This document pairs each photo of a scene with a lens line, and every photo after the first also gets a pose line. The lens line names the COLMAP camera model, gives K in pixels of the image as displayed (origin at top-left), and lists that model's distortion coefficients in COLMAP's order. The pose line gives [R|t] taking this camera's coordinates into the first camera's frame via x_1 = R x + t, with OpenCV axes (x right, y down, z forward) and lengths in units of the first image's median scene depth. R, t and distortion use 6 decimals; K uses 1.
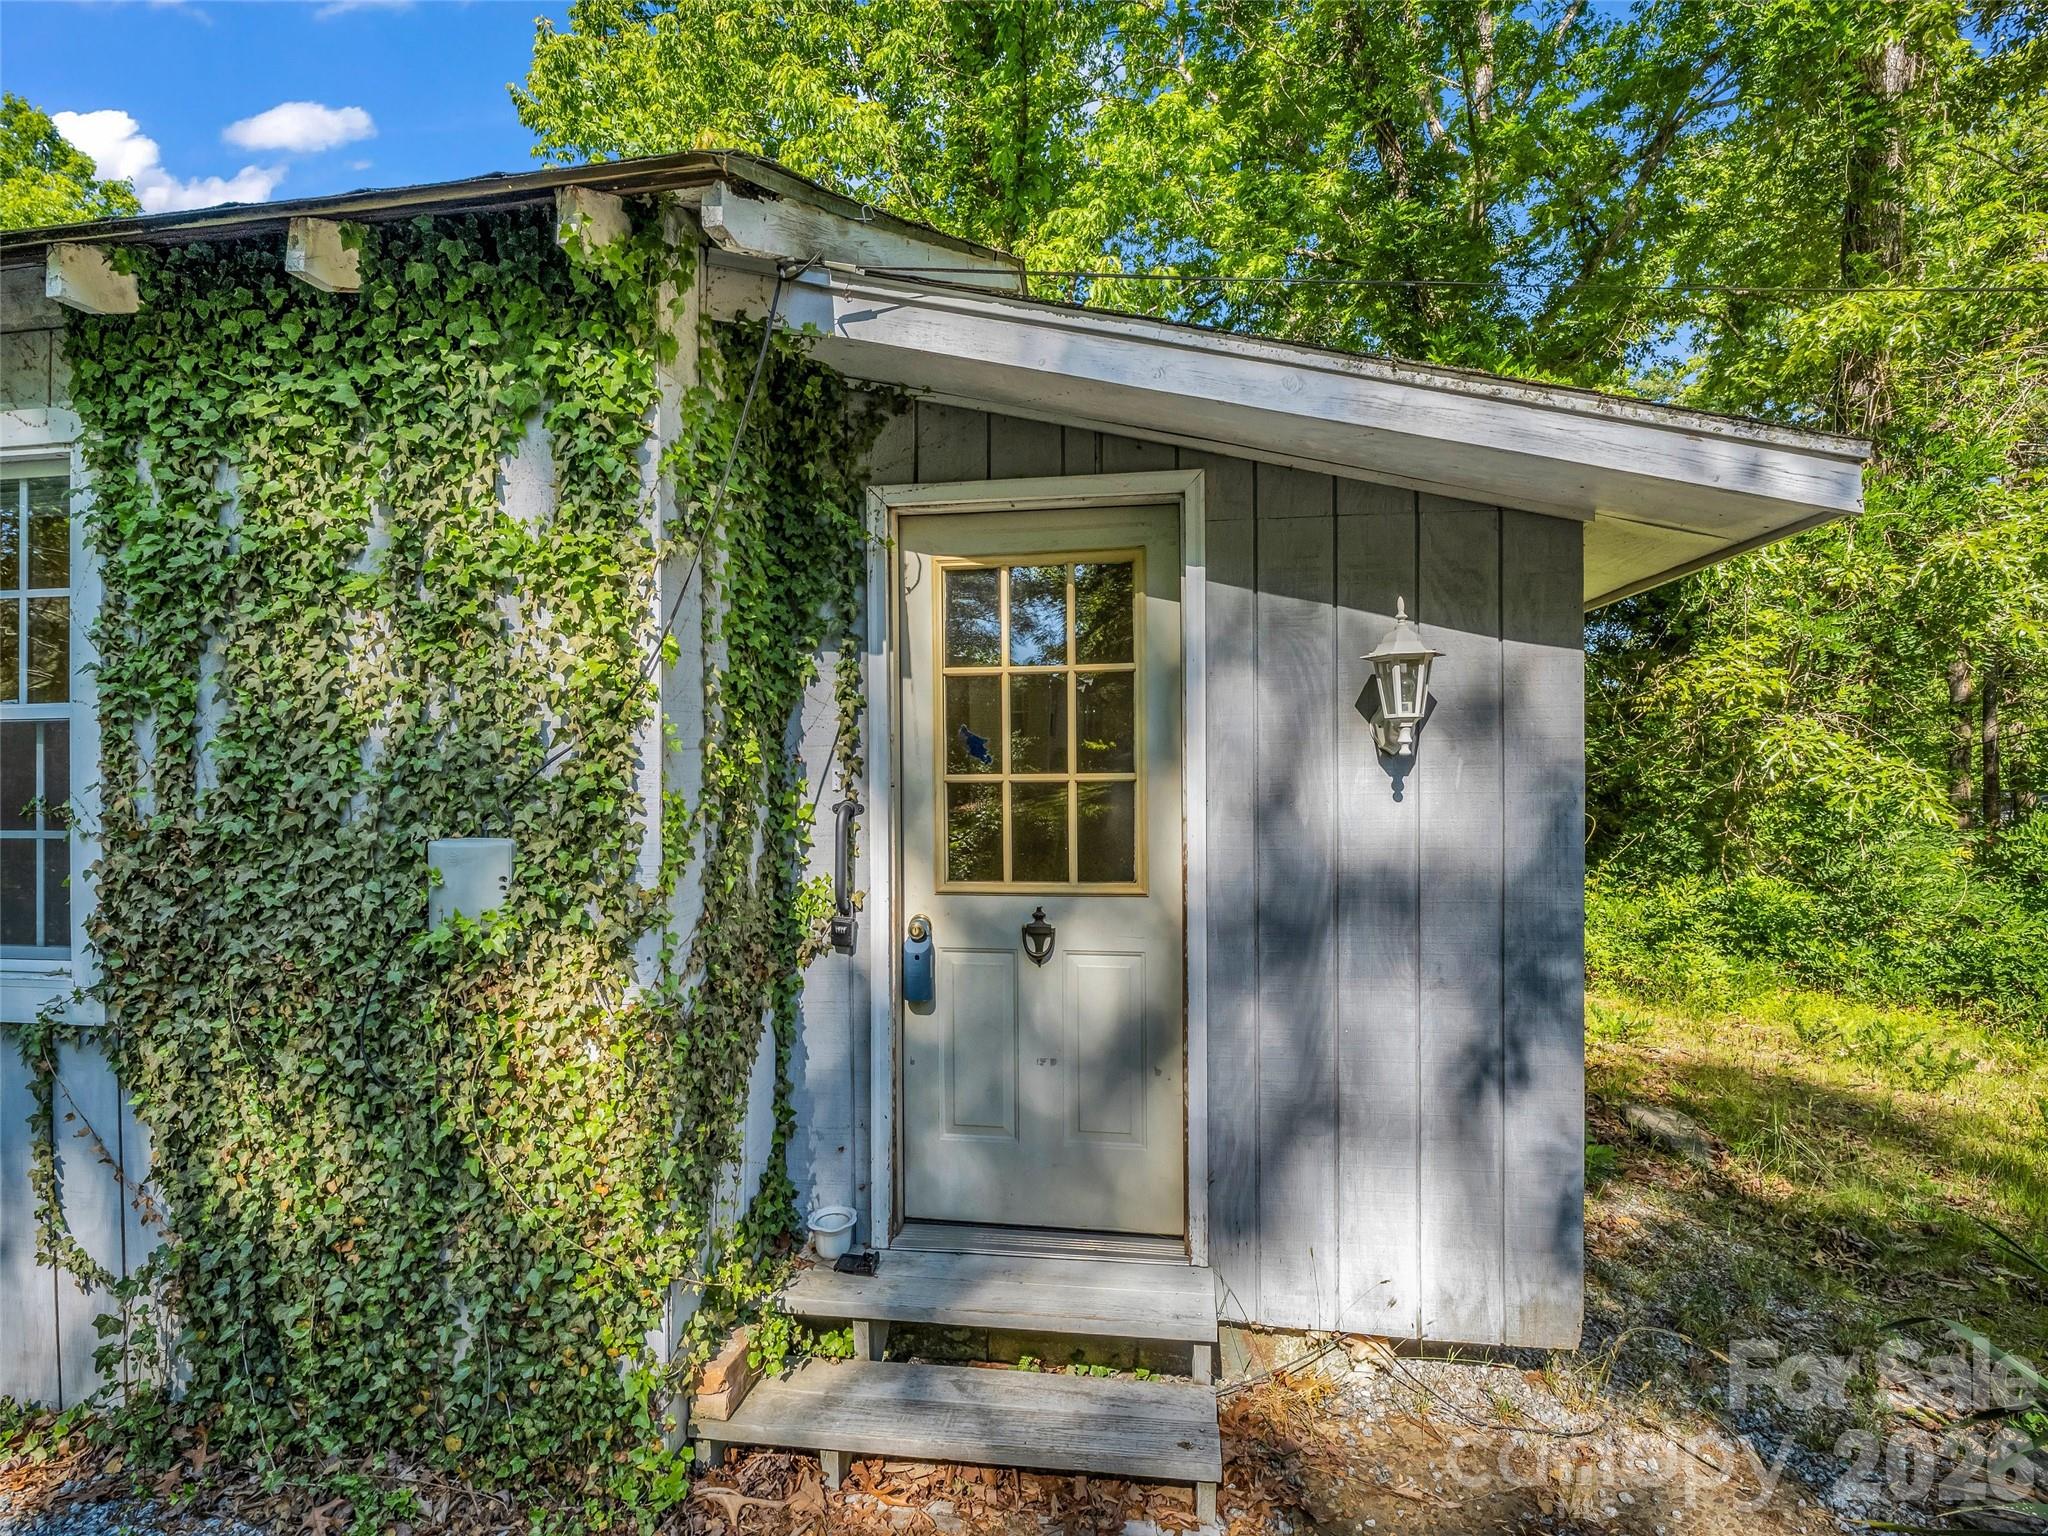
lens RADIAL K [[1020.0, 0, 1025.6], [0, 1020.0, 754.0], [0, 0, 1]] dist [-0.004991, -0.006270]
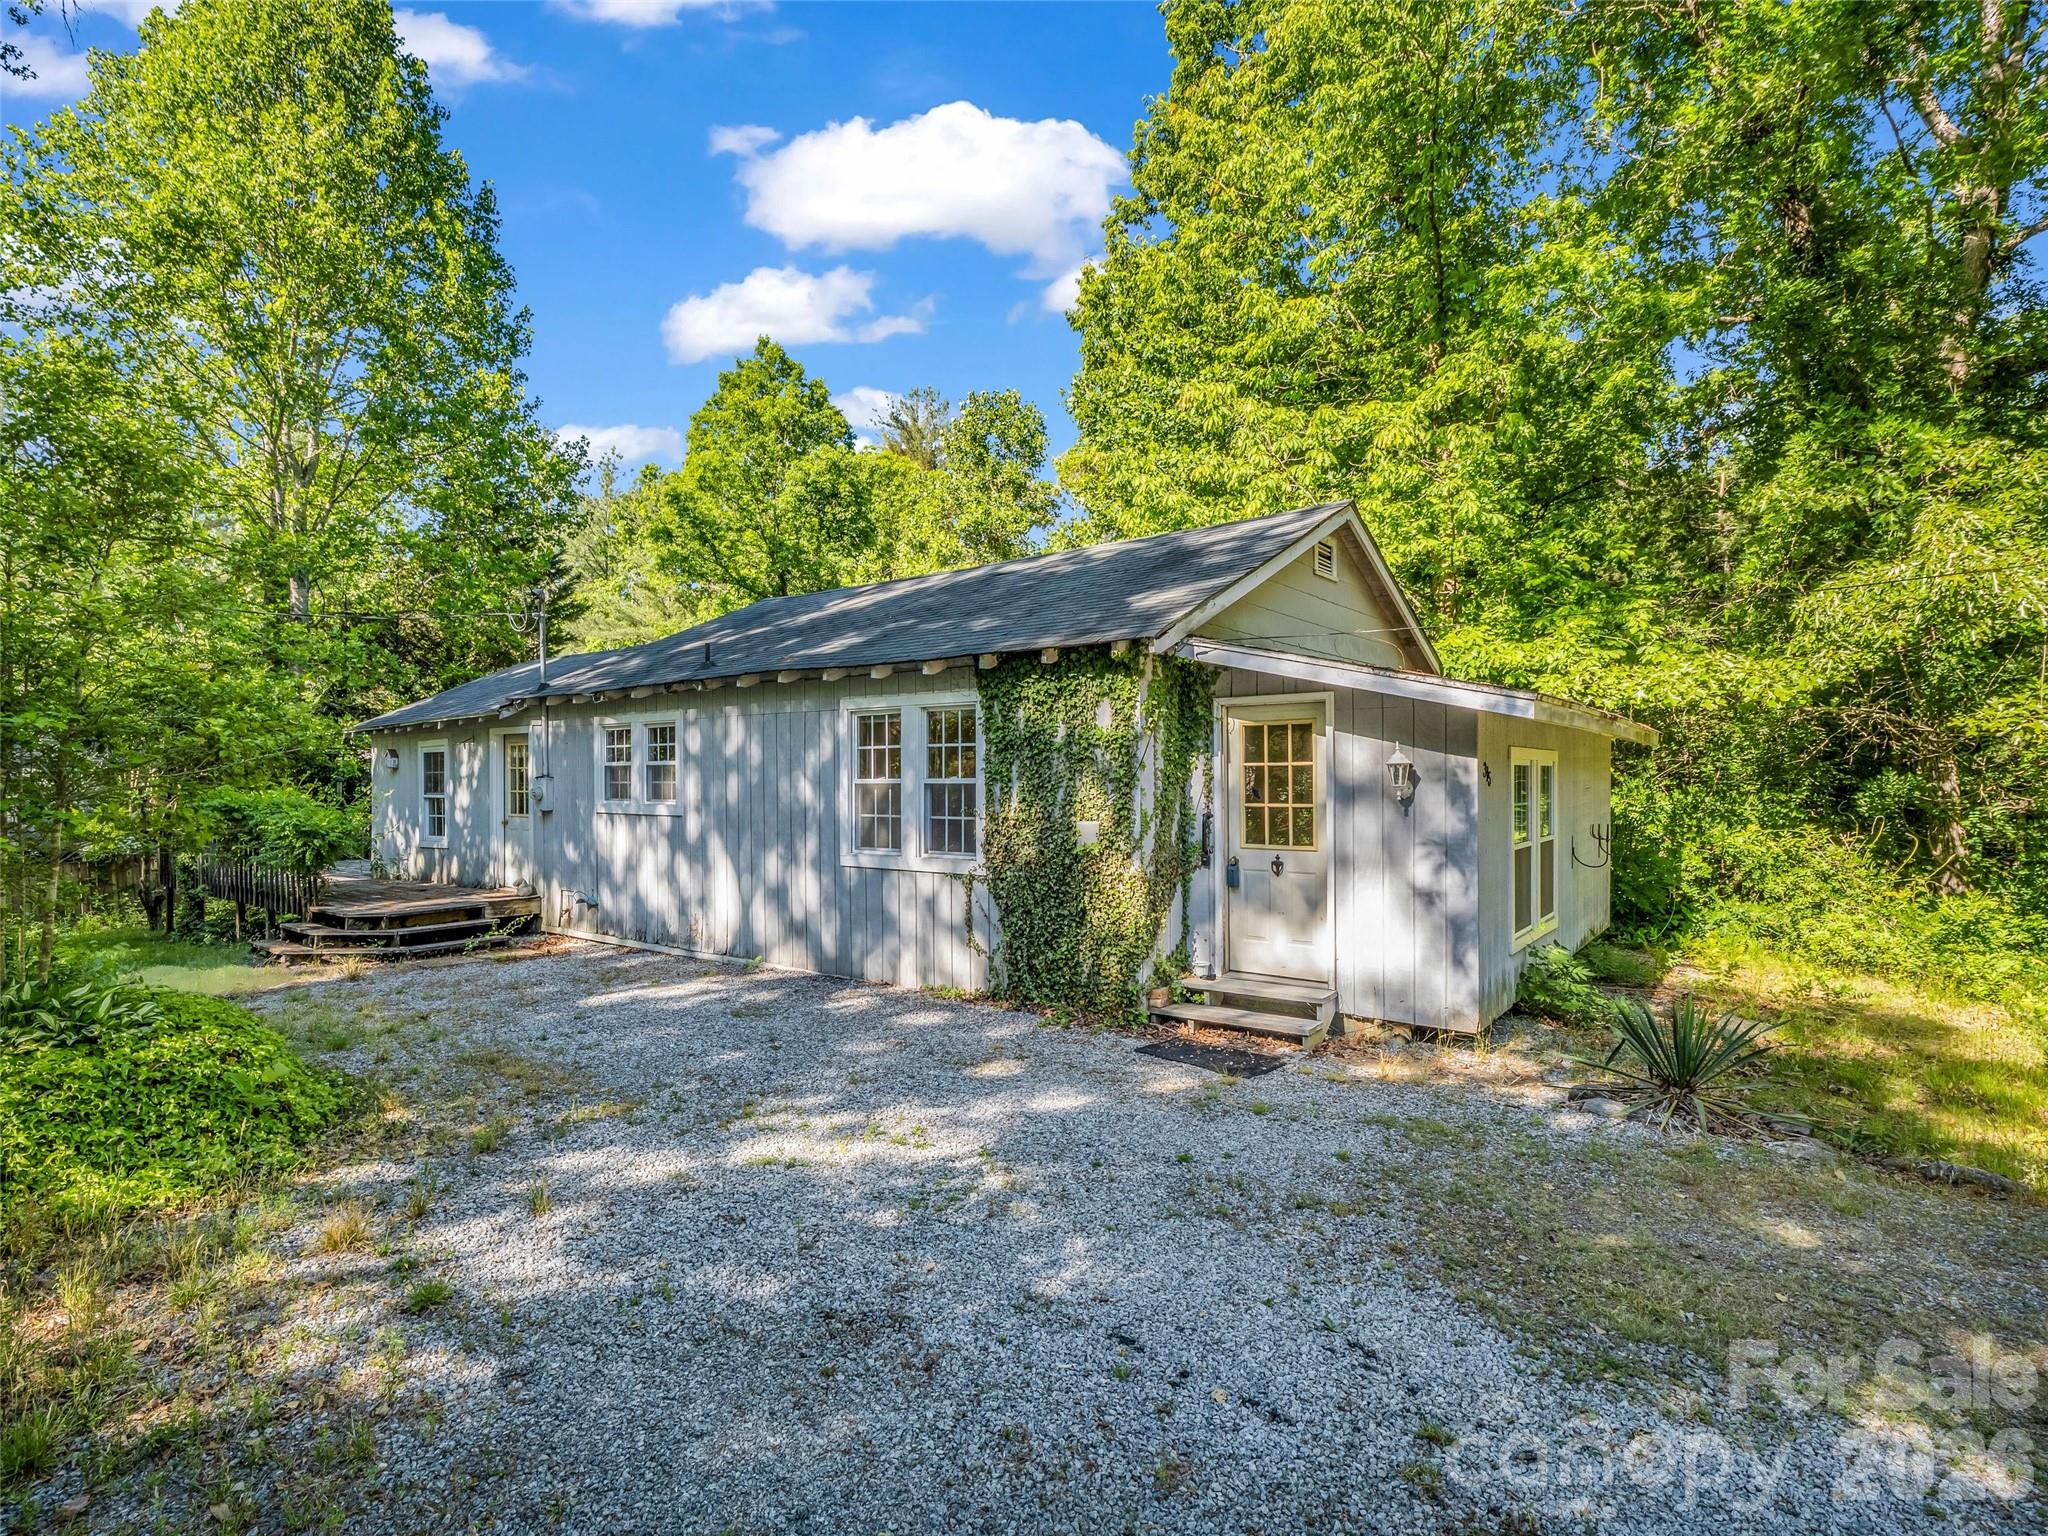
lens RADIAL K [[1044.8, 0, 1021.0], [0, 1044.8, 781.7], [0, 0, 1]] dist [-0.015355, 0.001023]
pose [[0.878463, 0.006167, -0.477770, 0.847045], [0.002638, 0.999839, 0.017757, -0.103270], [0.477803, -0.016859, 0.878305, -1.988296]]
